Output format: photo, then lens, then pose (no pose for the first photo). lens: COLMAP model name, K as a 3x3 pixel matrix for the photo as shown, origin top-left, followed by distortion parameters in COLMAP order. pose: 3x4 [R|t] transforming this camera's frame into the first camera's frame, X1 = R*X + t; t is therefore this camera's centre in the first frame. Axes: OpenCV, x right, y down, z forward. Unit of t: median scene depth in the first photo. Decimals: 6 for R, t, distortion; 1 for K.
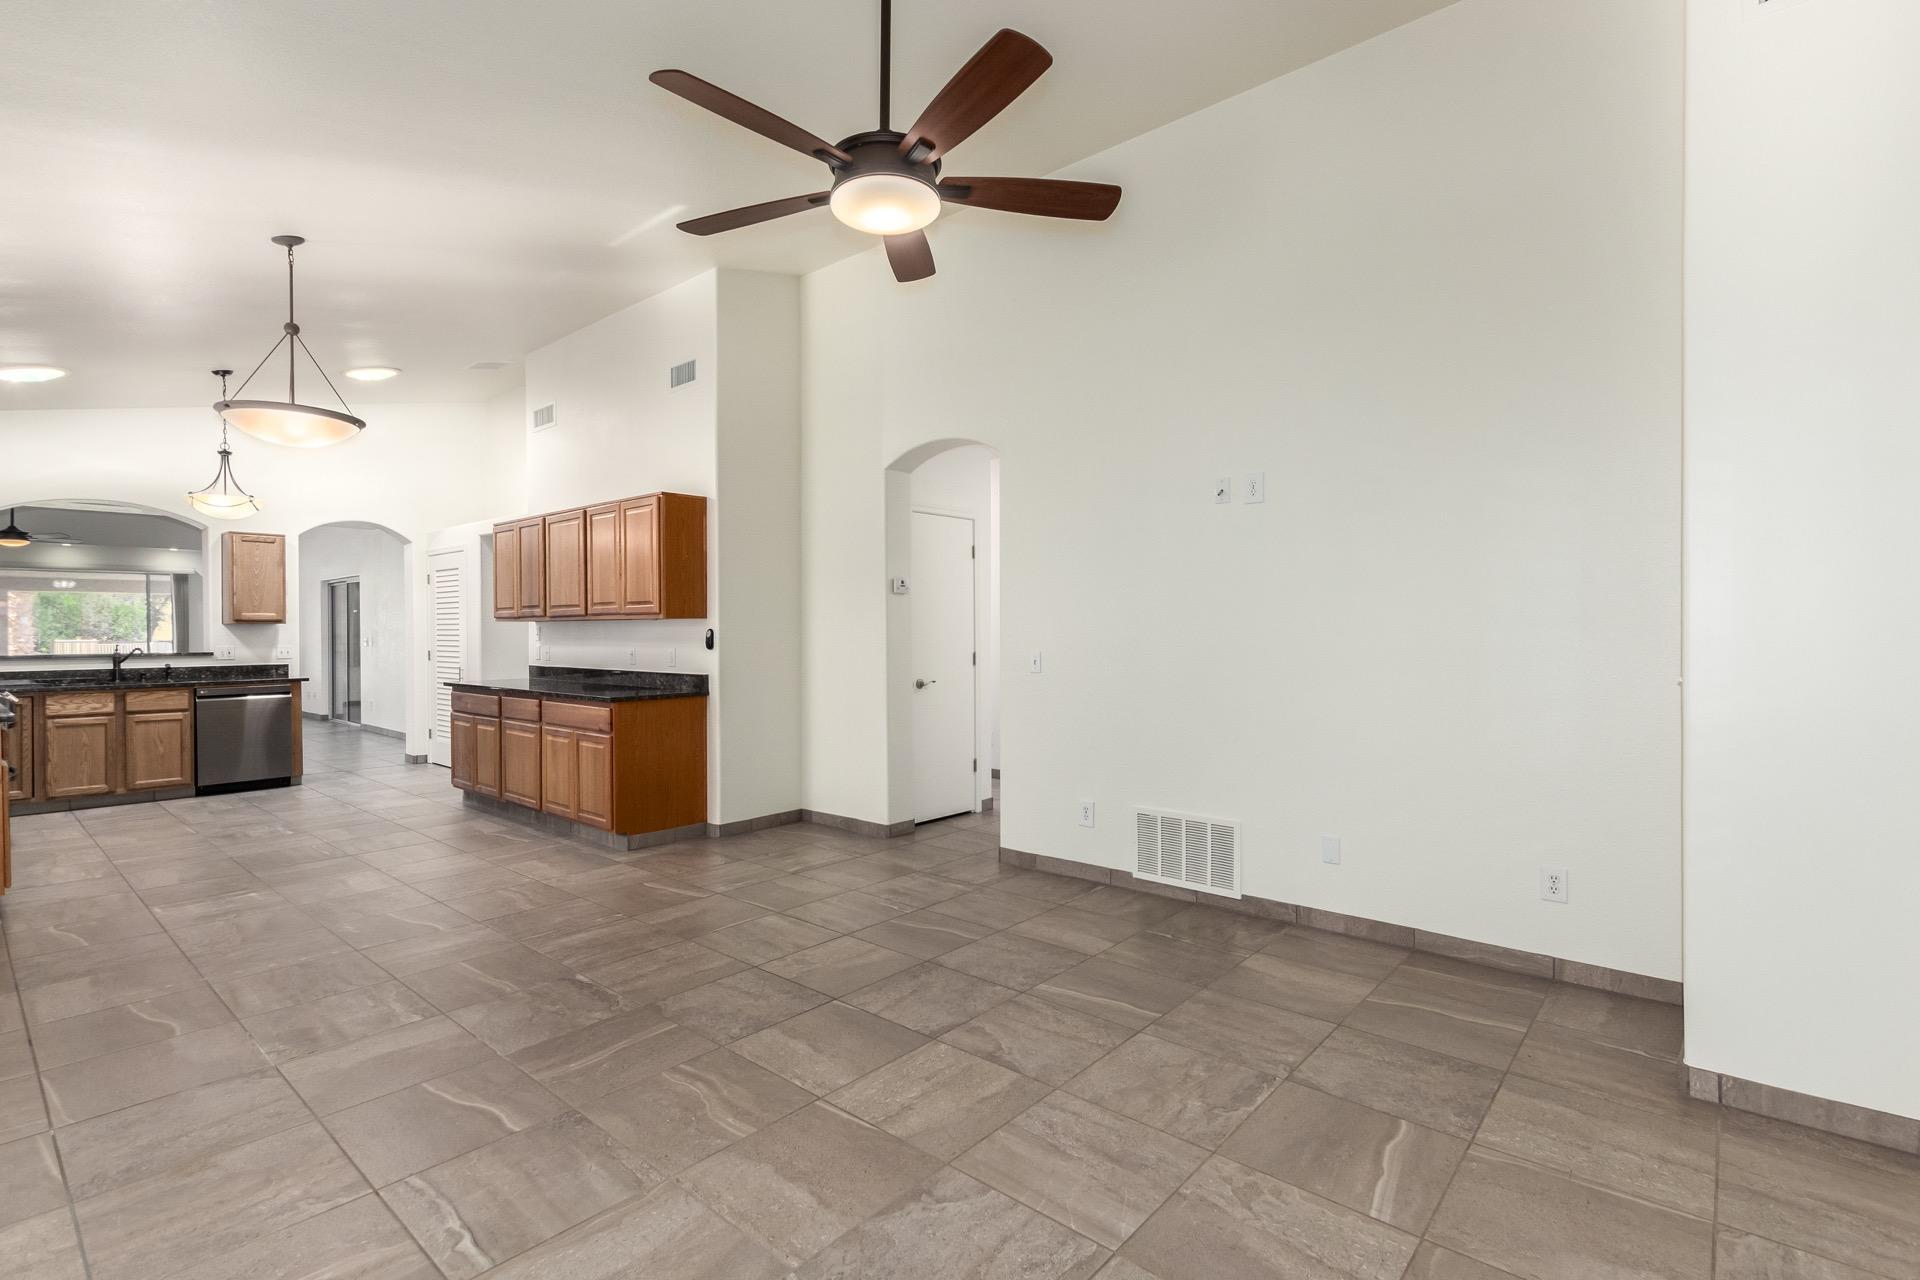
lens RADIAL K [[885.8, 0, 954.0], [0, 885.8, 645.8], [0, 0, 1]] dist [0.009206, 0.000817]
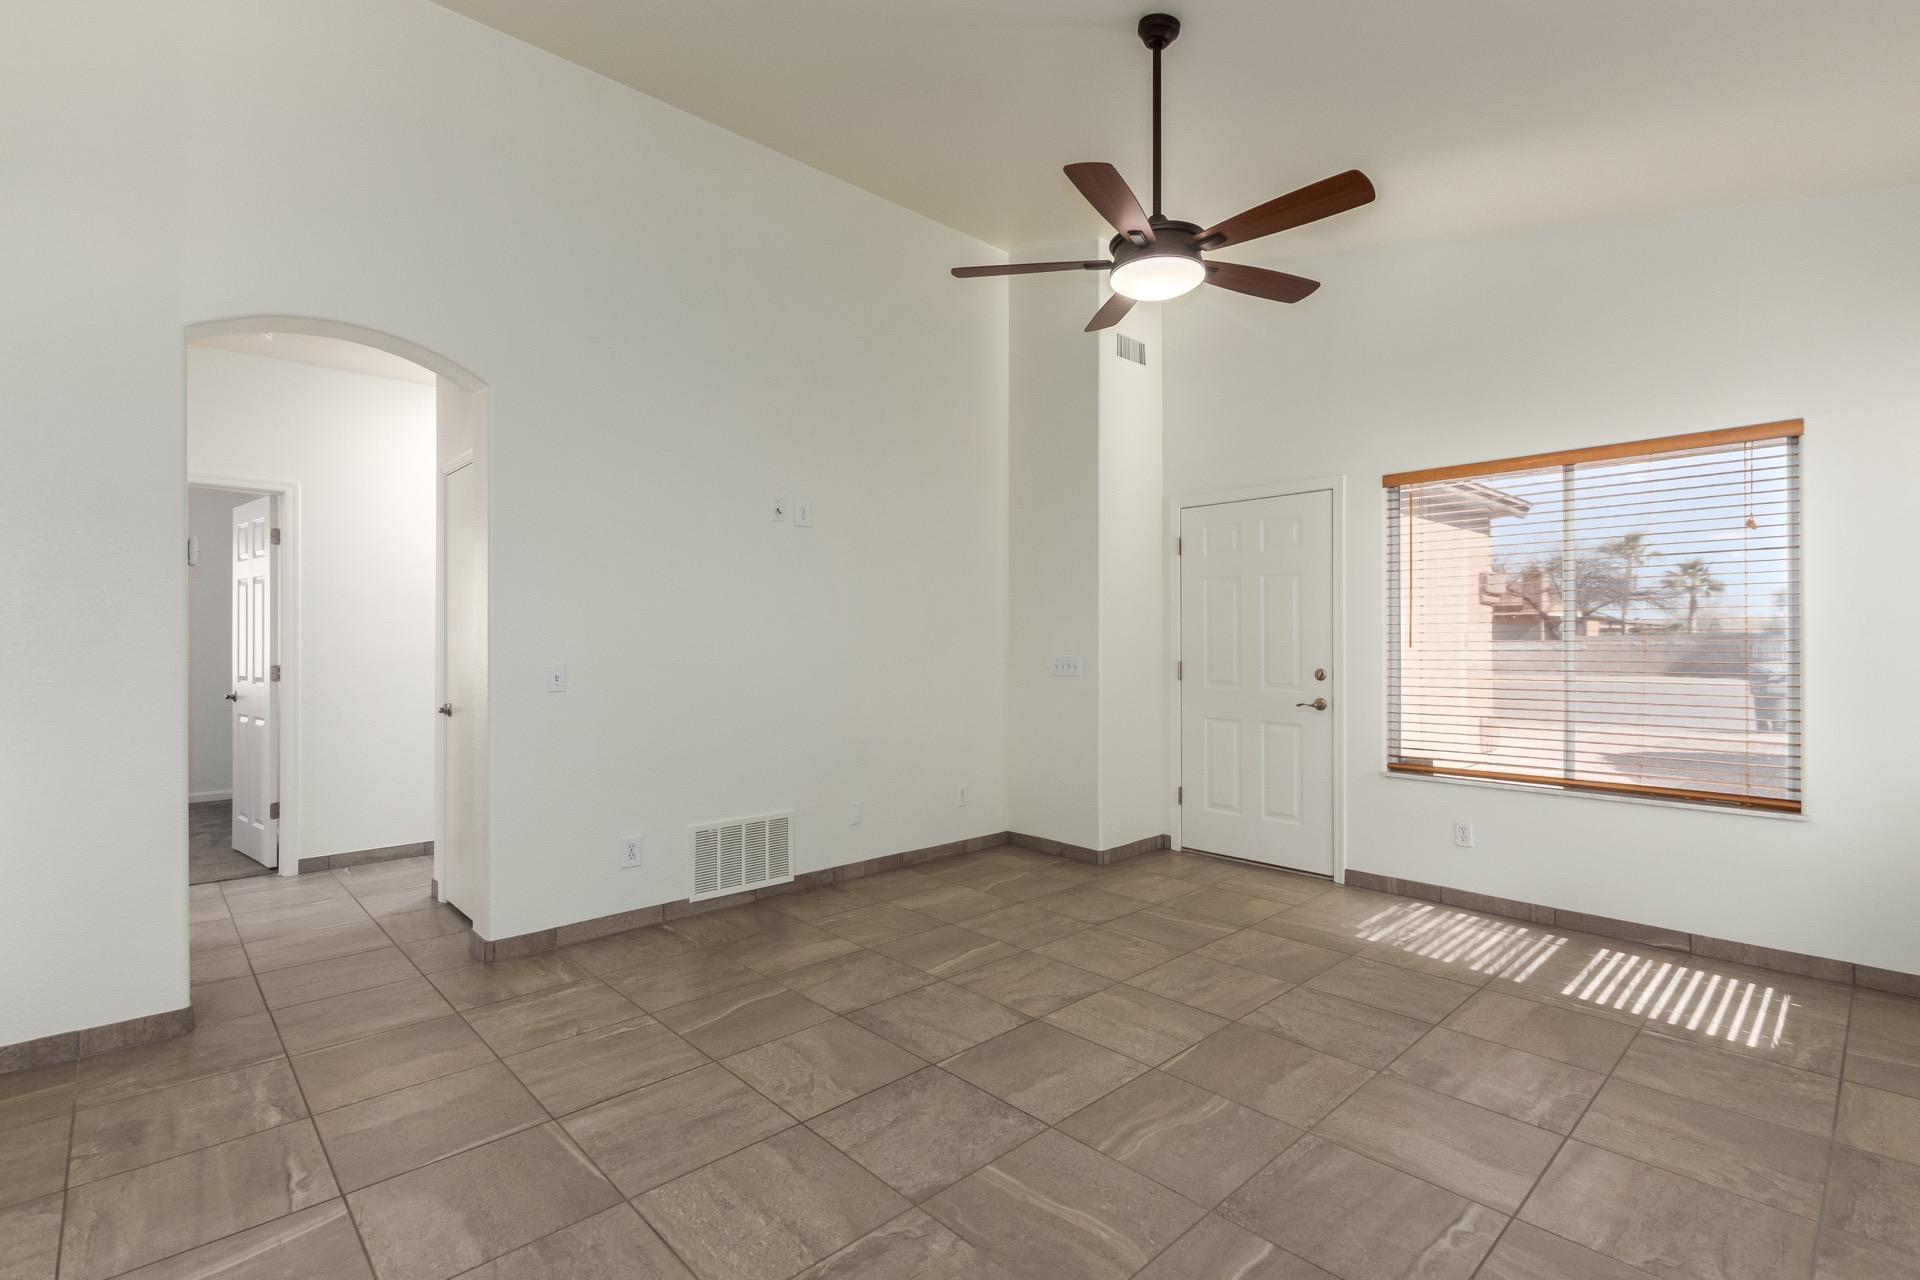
lens RADIAL K [[885.8, 0, 953.0], [0, 885.8, 634.3], [0, 0, 1]] dist [0.009206, 0.000817]
pose [[0.101292, 0.011821, 0.994787, -0.957229], [0.015065, 0.999797, -0.013414, -0.005924], [-0.994743, 0.016345, 0.101093, 0.857268]]
